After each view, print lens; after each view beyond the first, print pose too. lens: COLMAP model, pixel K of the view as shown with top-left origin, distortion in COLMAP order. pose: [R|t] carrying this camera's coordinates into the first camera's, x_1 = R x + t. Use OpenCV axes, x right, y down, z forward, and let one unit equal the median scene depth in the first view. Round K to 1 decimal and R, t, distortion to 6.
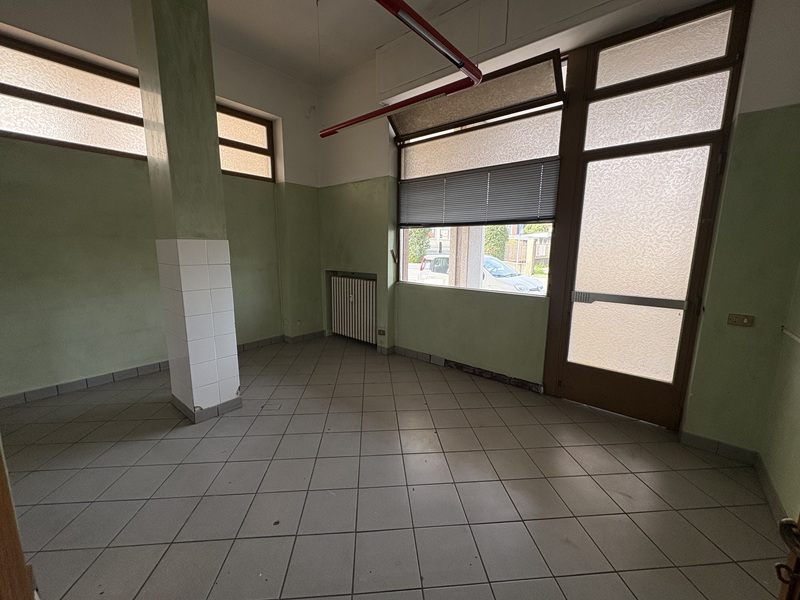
lens RADIAL K [[317.7, 0, 400.0], [0, 317.7, 300.0], [0, 0, 1]] dist [0.001280, 0.000039]
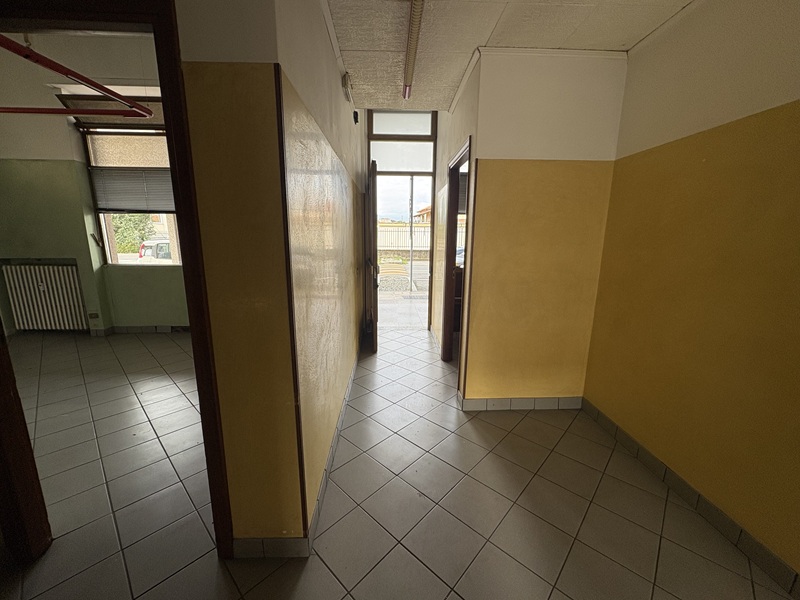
lens RADIAL K [[317.7, 0, 400.0], [0, 317.7, 300.0], [0, 0, 1]] dist [0.001280, 0.000039]
pose [[0.743861, -0.136338, 0.654281, 0.013393], [0.109466, 0.990605, 0.081967, 0.084434], [-0.659309, 0.010650, 0.751797, -0.459778]]
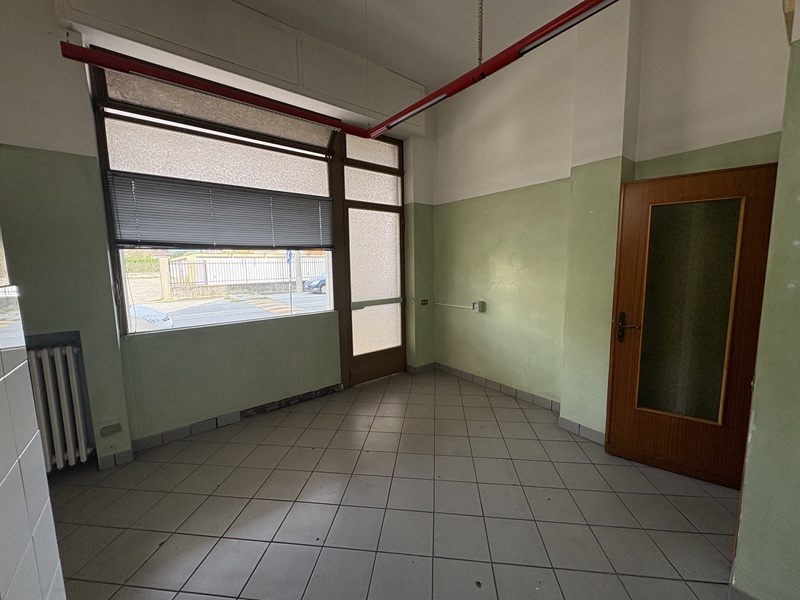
lens RADIAL K [[317.7, 0, 400.0], [0, 317.7, 300.0], [0, 0, 1]] dist [0.001280, 0.000039]
pose [[0.202379, -0.127072, 0.971028, -0.525886], [0.182278, 0.979107, 0.090139, -0.090378], [-0.962194, 0.158754, 0.221313, 0.385525]]
